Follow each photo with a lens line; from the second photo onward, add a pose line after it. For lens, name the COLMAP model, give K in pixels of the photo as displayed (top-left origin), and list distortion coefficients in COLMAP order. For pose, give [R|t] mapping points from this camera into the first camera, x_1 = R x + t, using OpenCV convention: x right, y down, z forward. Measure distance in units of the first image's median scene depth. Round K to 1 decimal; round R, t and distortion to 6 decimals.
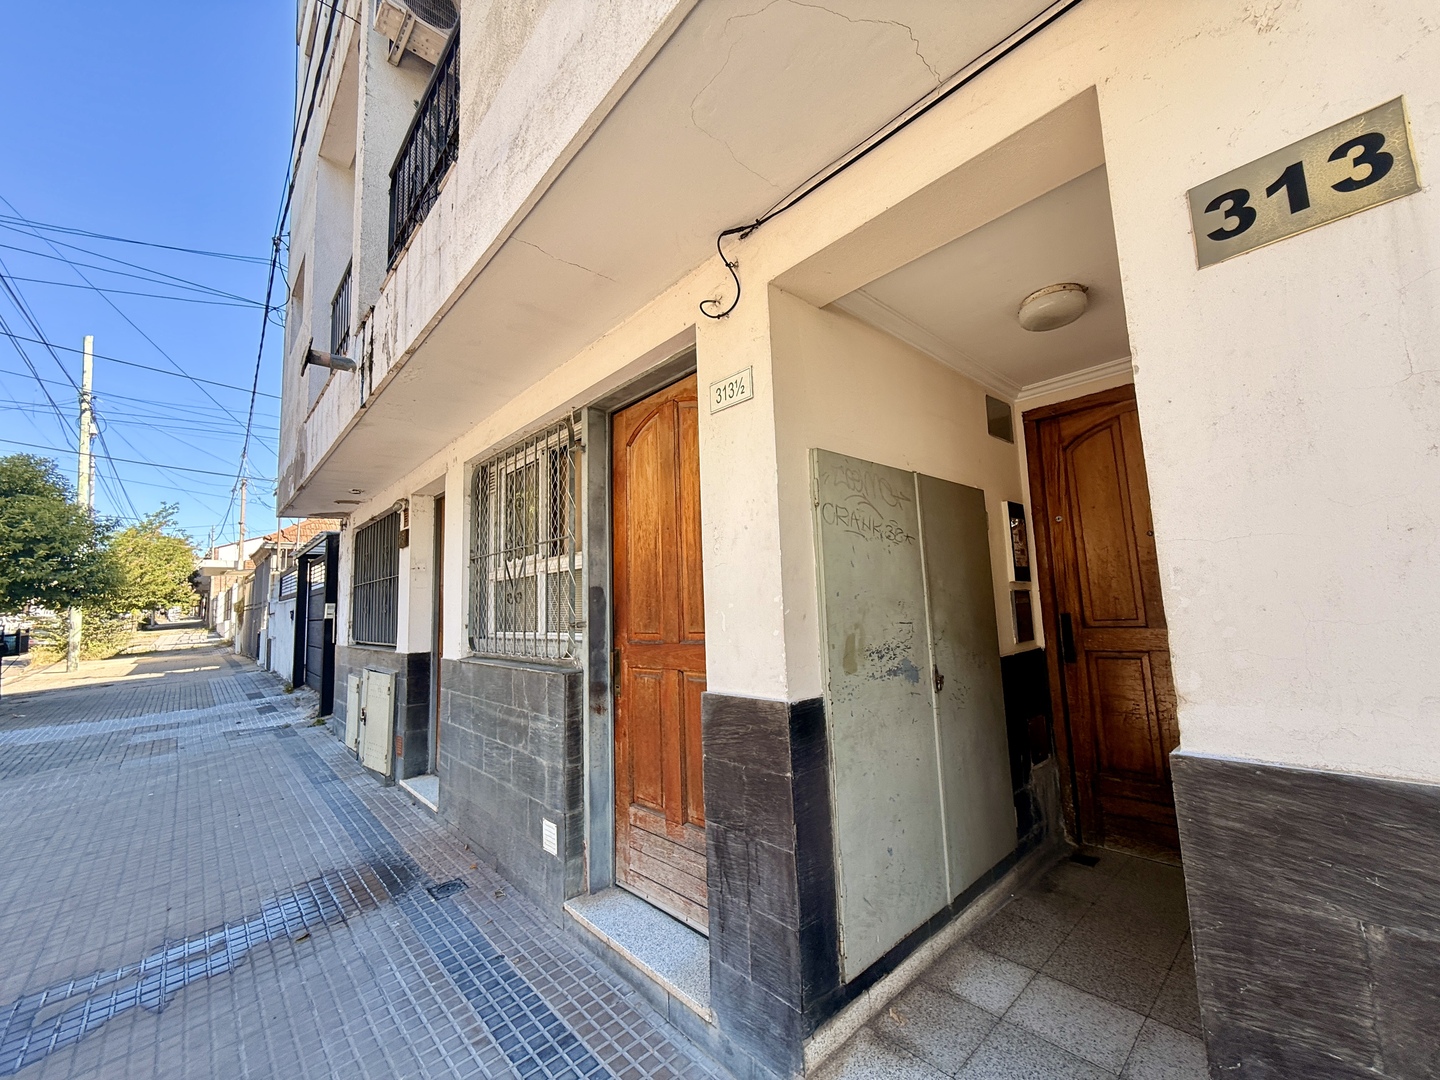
lens RADIAL K [[573.0, 0, 719.8], [0, 573.0, 537.3], [0, 0, 1]] dist [-0.001226, 0.000808]
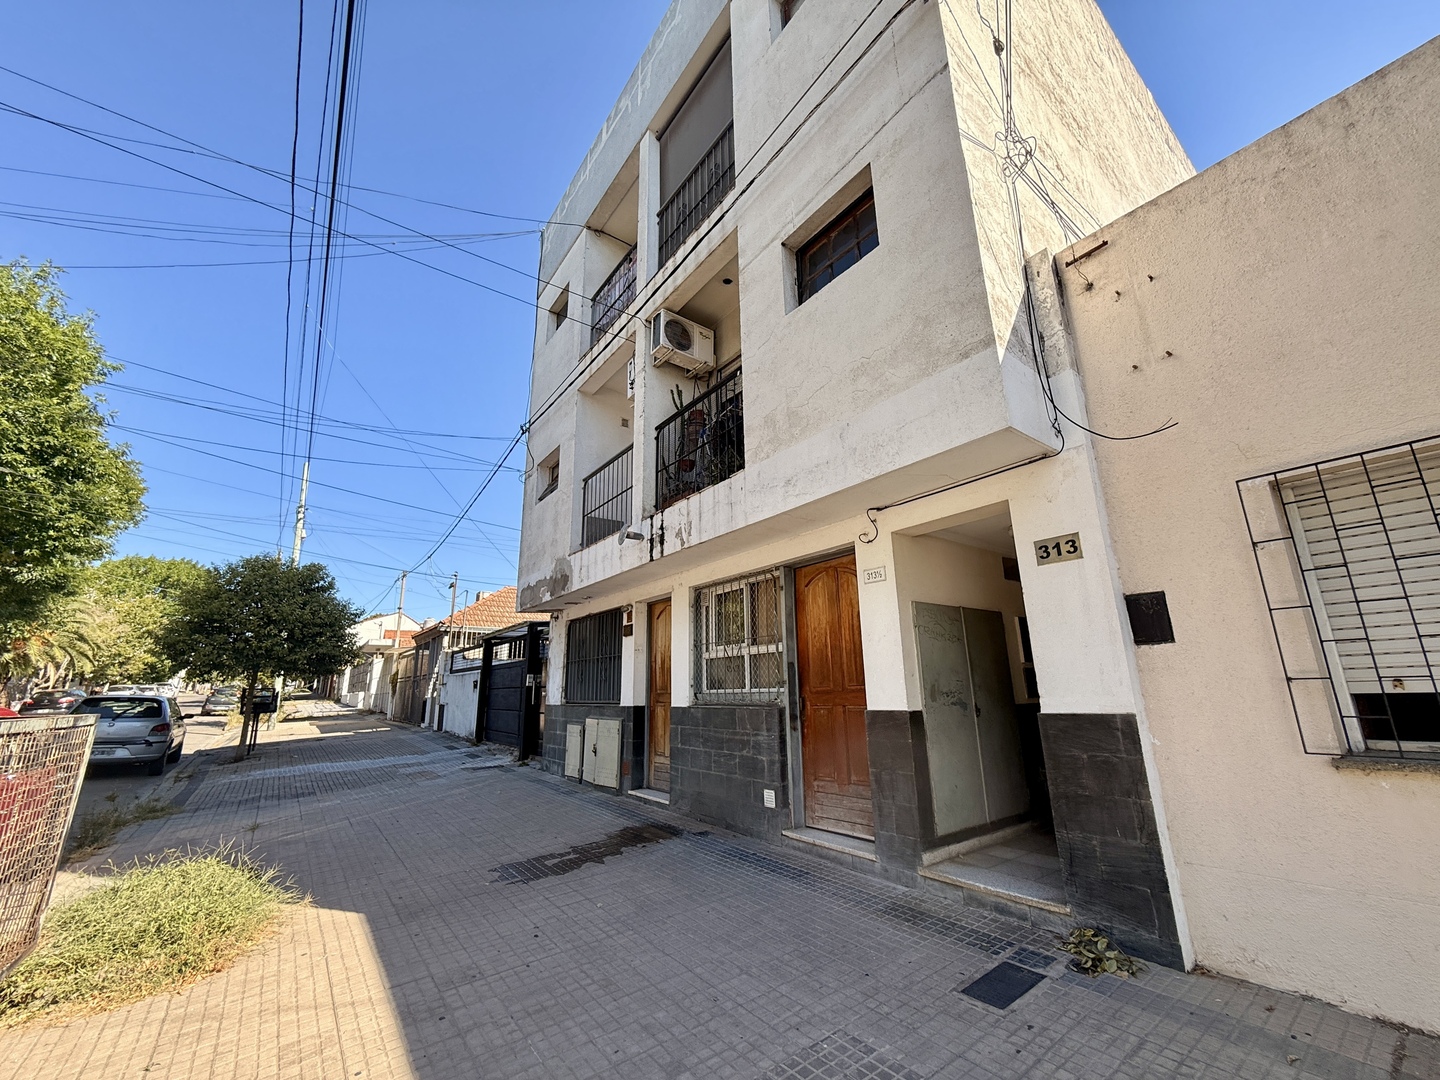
lens RADIAL K [[573.0, 0, 722.9], [0, 573.0, 538.9], [0, 0, 1]] dist [-0.001226, 0.000808]
pose [[0.995242, -0.006554, -0.097208, -0.262160], [-0.006817, 0.990605, -0.136585, -0.058494], [0.097190, 0.136598, 0.985847, -0.973360]]
